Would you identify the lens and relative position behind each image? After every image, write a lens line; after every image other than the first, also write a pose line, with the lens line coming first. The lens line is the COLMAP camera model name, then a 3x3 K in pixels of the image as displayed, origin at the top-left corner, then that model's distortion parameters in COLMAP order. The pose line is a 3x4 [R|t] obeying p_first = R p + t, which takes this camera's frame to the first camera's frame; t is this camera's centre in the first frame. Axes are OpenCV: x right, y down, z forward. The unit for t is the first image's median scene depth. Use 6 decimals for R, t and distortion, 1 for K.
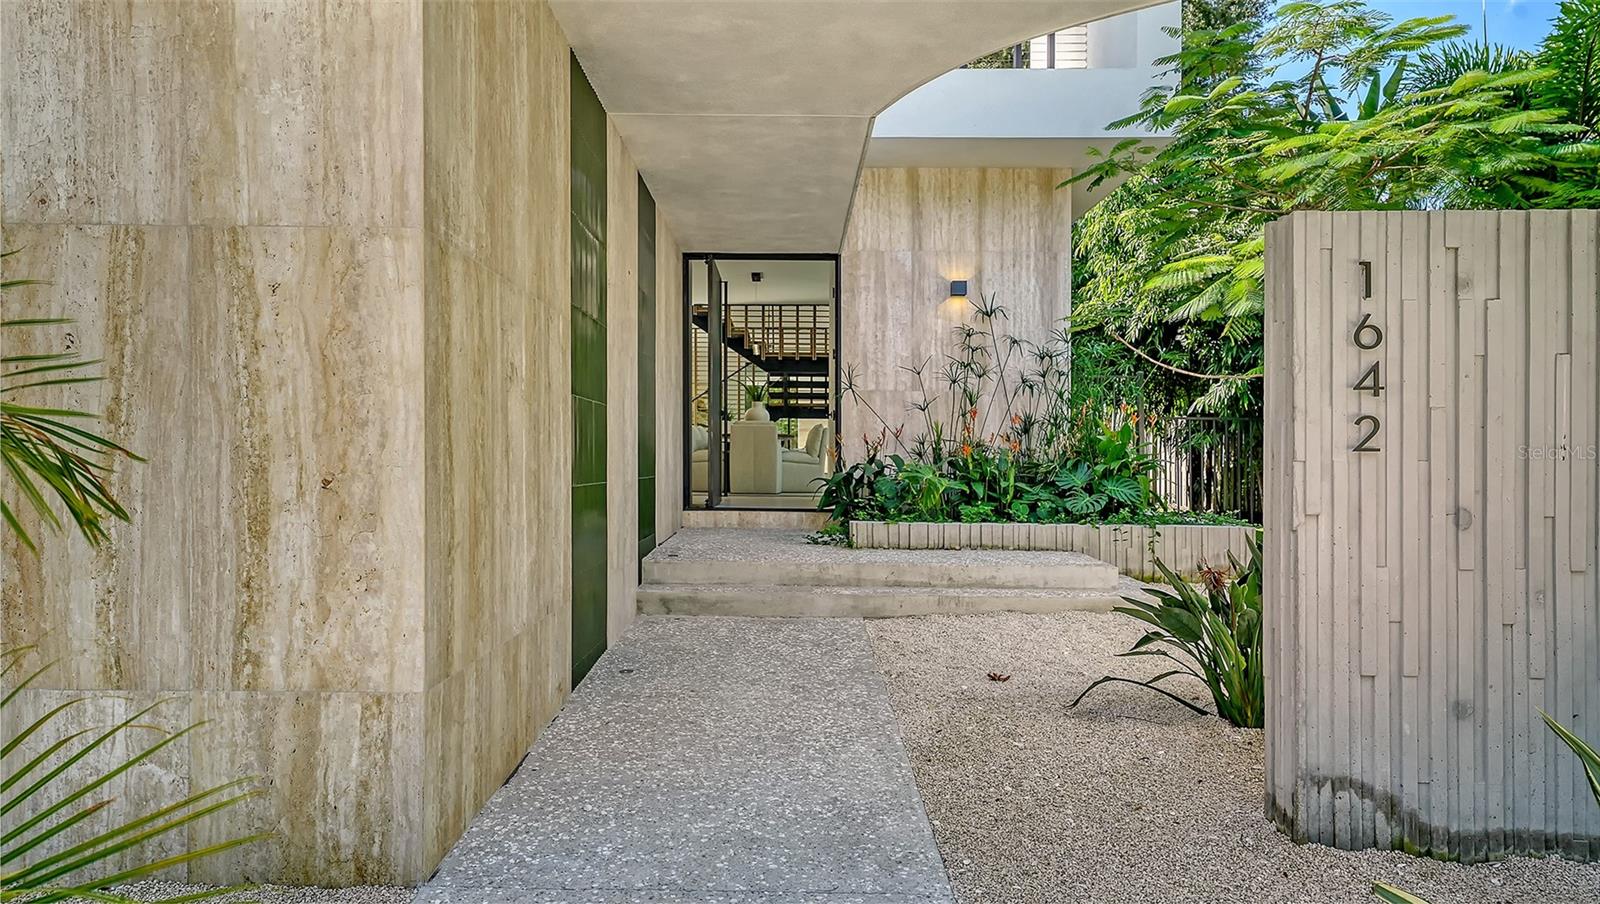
lens RADIAL K [[1048.9, 0, 760.7], [0, 1048.9, 425.8], [0, 0, 1]] dist [0.029516, 0.000375]
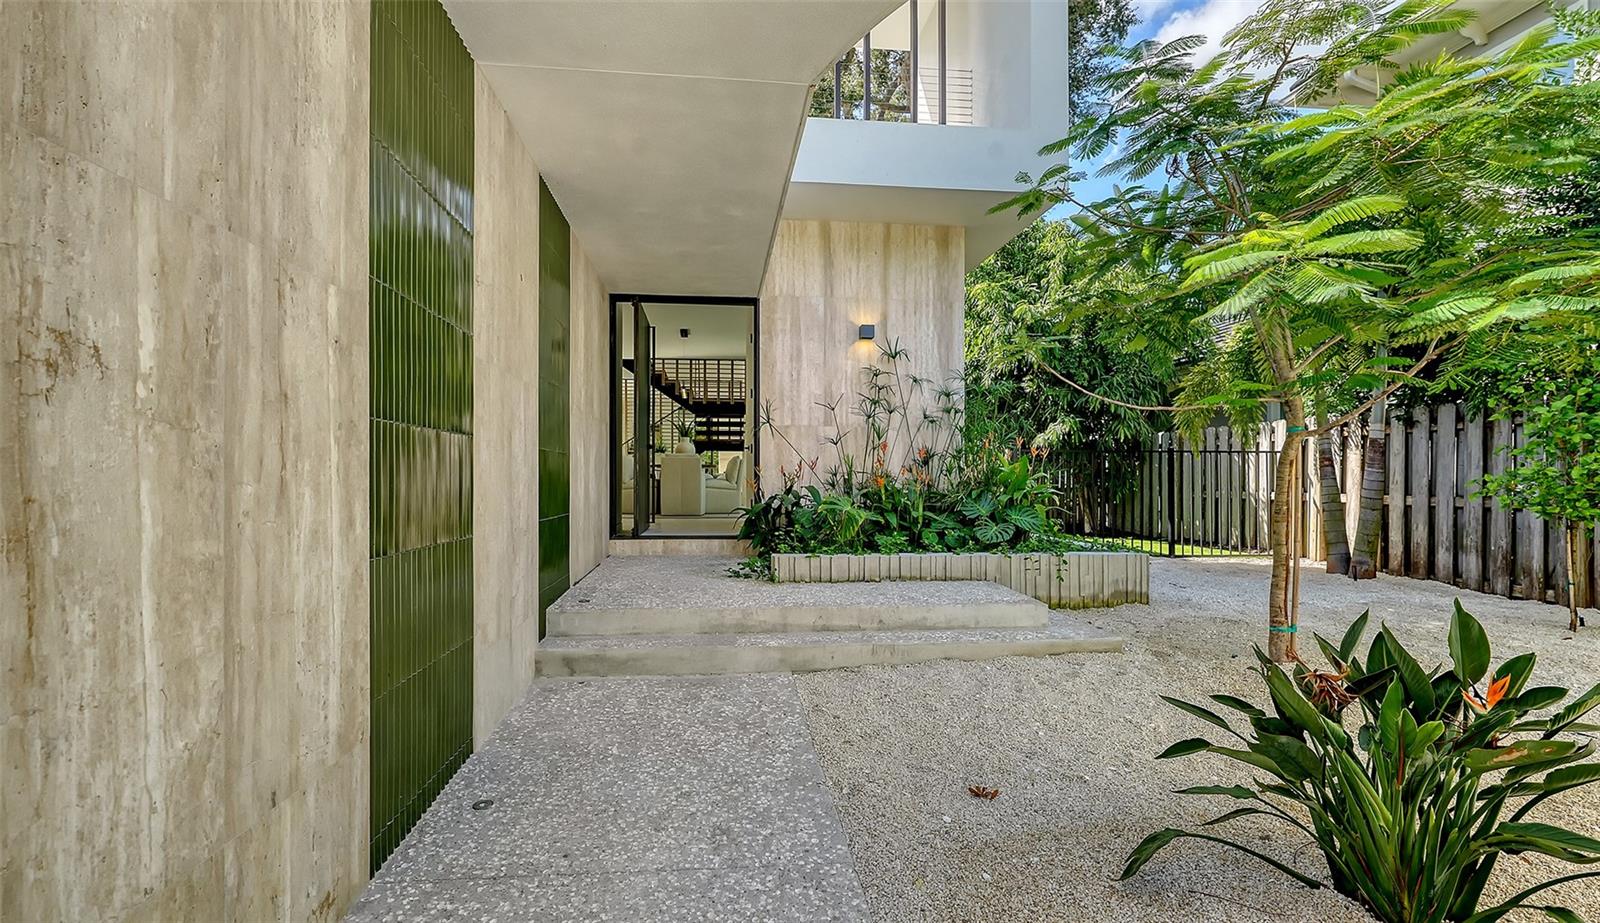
lens RADIAL K [[727.8, 0, 770.6], [0, 727.8, 463.2], [0, 0, 1]] dist [-0.001388, -0.000175]
pose [[0.994338, -0.002046, 0.106246, 0.009602], [0.000922, 0.999943, 0.010628, -0.003329], [-0.106261, -0.010470, 0.994283, 0.283589]]
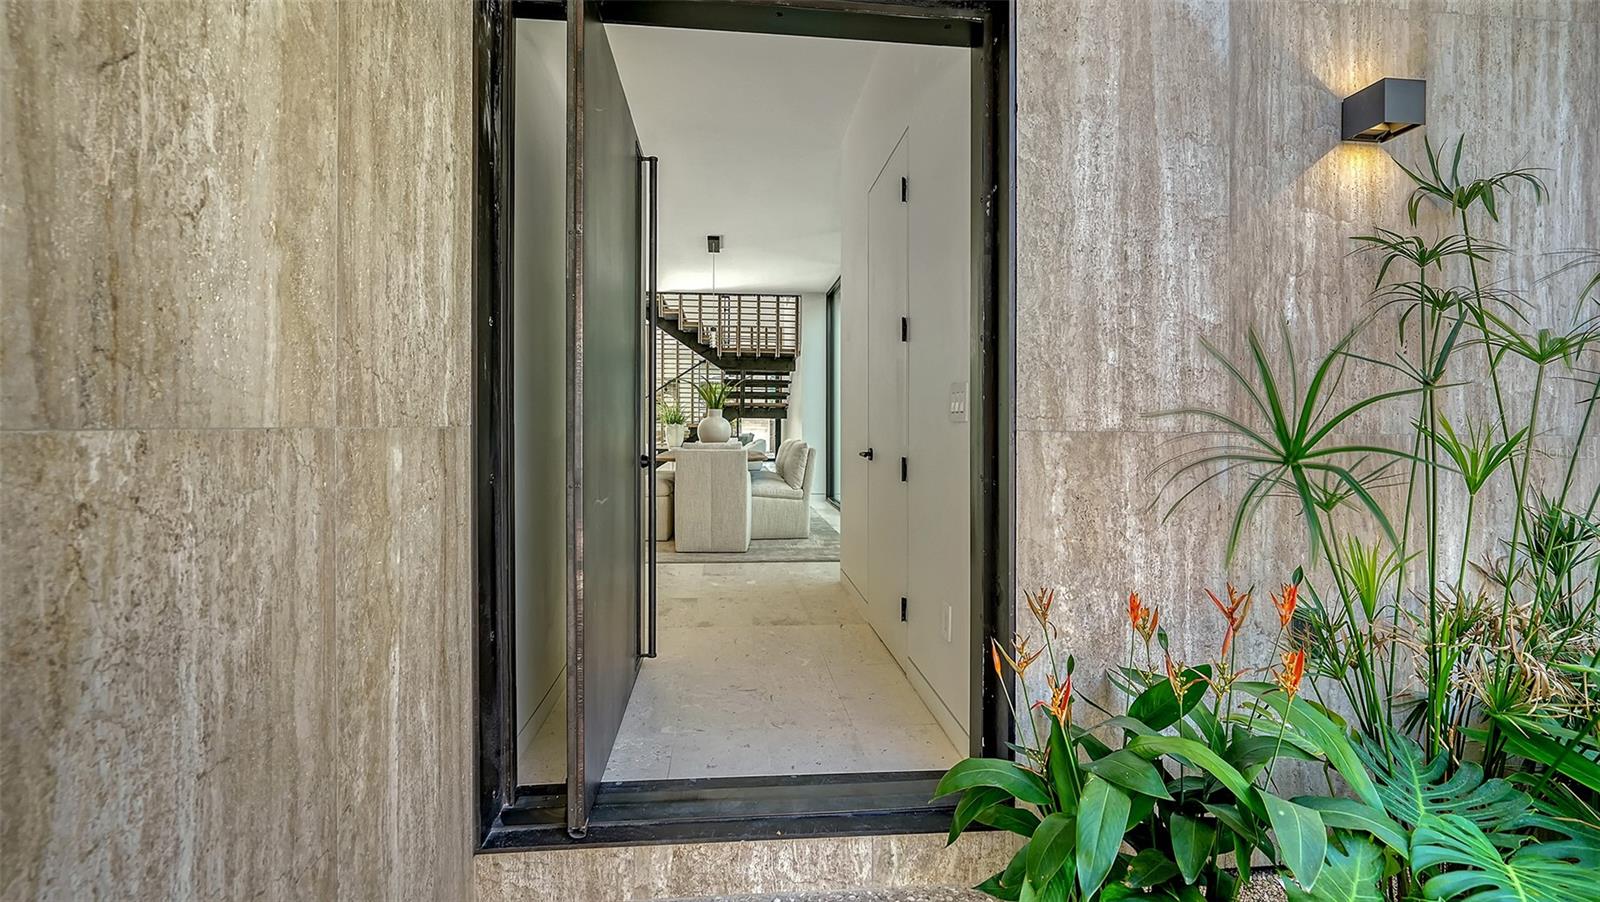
lens RADIAL K [[692.5, 0, 800.8], [0, 692.5, 412.3], [0, 0, 1]] dist [-0.000731, -0.000125]
pose [[0.991325, 0.004533, 0.131357, -0.013386], [-0.005674, 0.999949, 0.008321, -0.044710], [-0.131313, -0.008994, 0.991300, 0.891112]]
